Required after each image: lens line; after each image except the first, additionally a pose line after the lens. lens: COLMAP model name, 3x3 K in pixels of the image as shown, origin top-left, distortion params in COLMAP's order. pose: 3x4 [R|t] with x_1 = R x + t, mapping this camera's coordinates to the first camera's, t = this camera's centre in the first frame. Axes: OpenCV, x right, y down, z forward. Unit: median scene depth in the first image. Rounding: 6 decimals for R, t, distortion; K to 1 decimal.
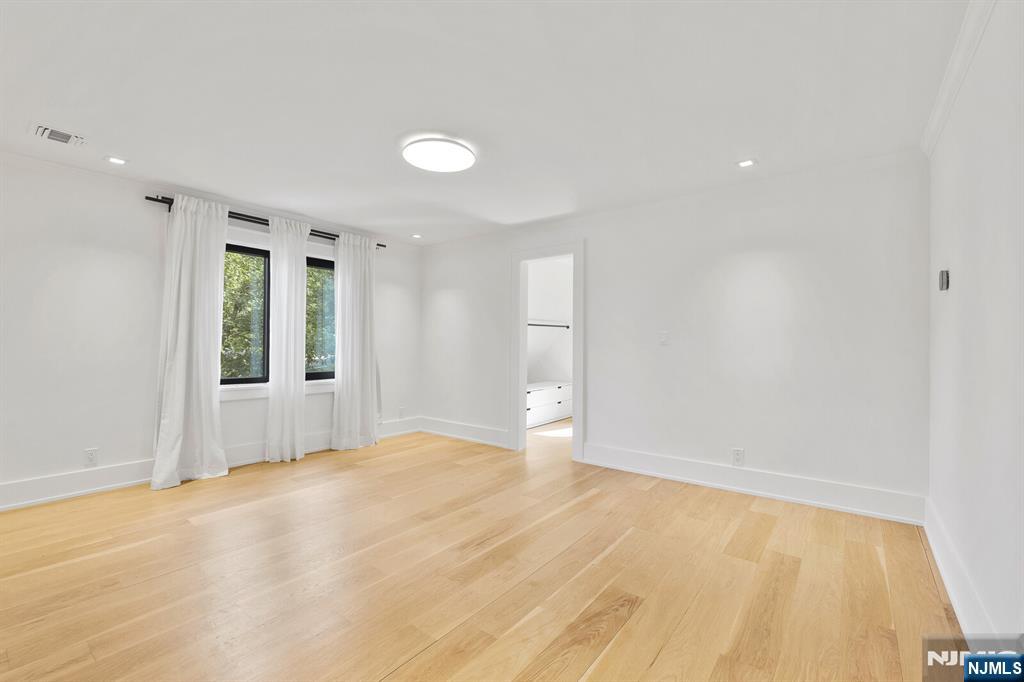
lens RADIAL K [[440.5, 0, 513.3], [0, 440.5, 339.1], [0, 0, 1]] dist [0.001365, -0.000146]
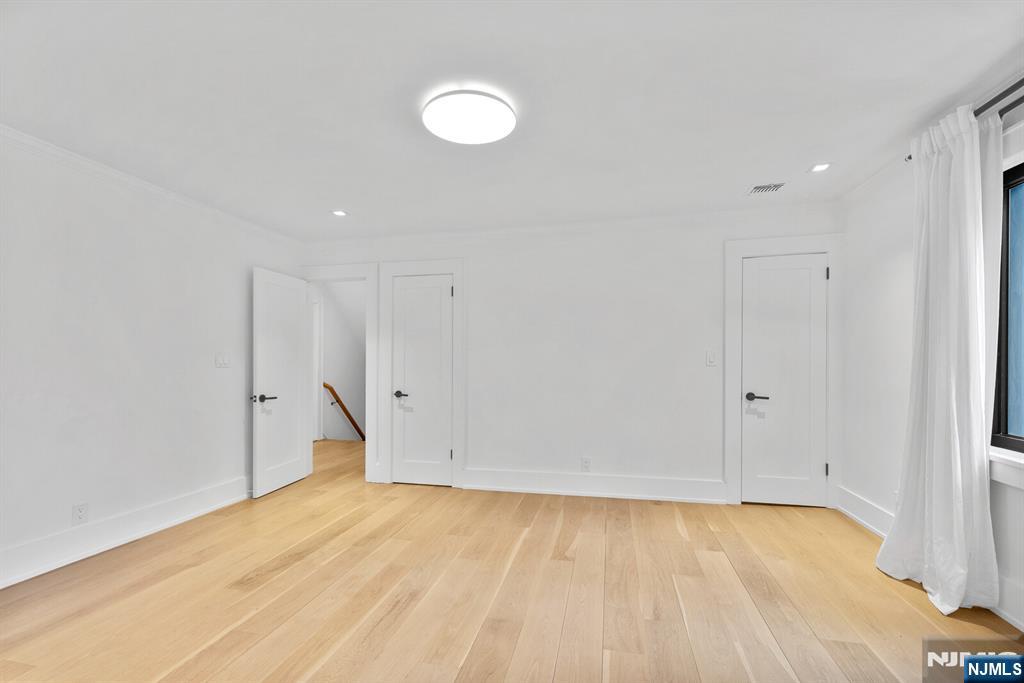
lens RADIAL K [[440.5, 0, 501.7], [0, 440.5, 359.7], [0, 0, 1]] dist [0.001365, -0.000146]
pose [[-0.910246, -0.006457, -0.414018, 0.109361], [-0.002536, 0.999947, -0.010018, 0.008337], [0.414061, -0.008069, -0.910213, 2.162560]]
